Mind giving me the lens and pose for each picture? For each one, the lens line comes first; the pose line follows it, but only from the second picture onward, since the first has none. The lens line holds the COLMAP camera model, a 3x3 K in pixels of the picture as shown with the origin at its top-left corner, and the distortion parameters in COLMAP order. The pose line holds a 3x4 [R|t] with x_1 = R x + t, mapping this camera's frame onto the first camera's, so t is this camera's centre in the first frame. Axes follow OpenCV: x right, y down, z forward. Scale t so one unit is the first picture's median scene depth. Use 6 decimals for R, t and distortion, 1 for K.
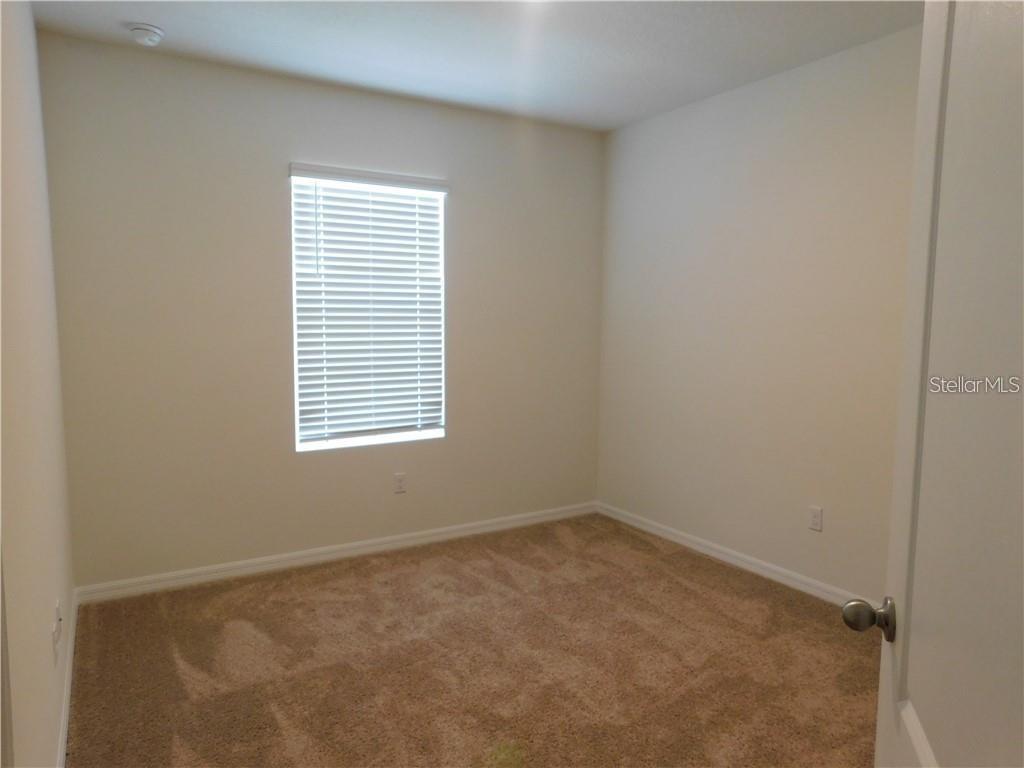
lens RADIAL K [[730.0, 0, 512.0], [0, 730.0, 384.0], [0, 0, 1]] dist [0.006895, 0.001190]
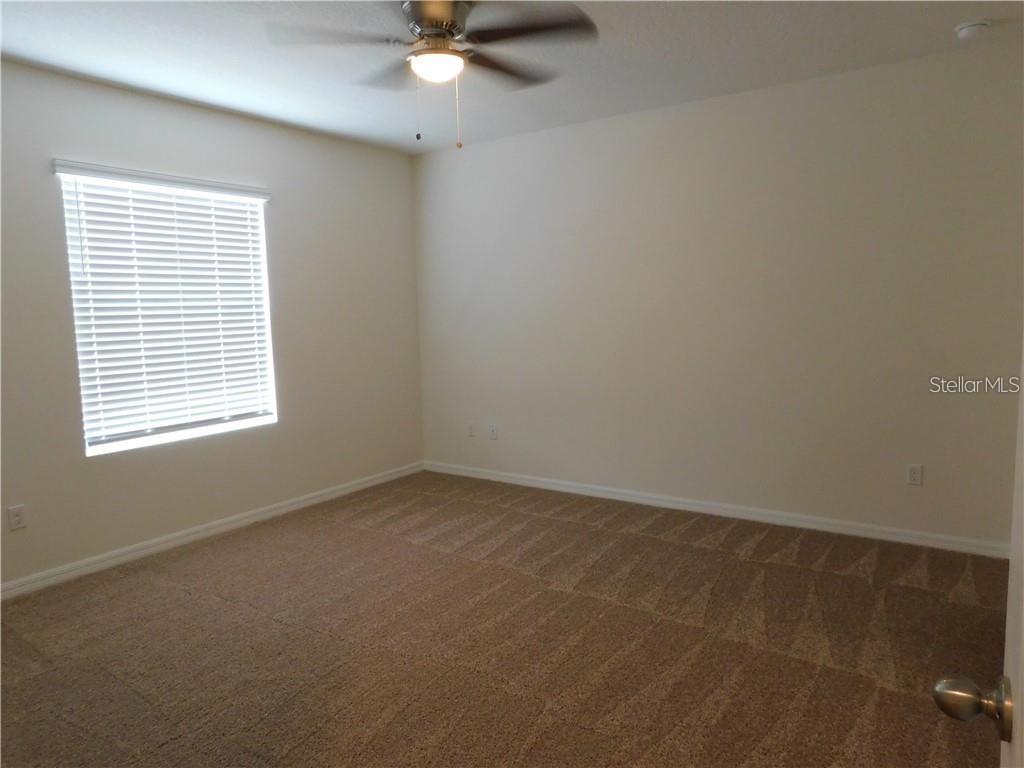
lens RADIAL K [[687.7, 0, 512.0], [0, 687.7, 384.0], [0, 0, 1]] dist [-0.004424, -0.000069]
pose [[0.923381, -0.070266, 0.377400, -0.129628], [0.063464, 0.997520, 0.030444, 0.006508], [-0.378603, -0.004160, 0.925550, -0.082699]]
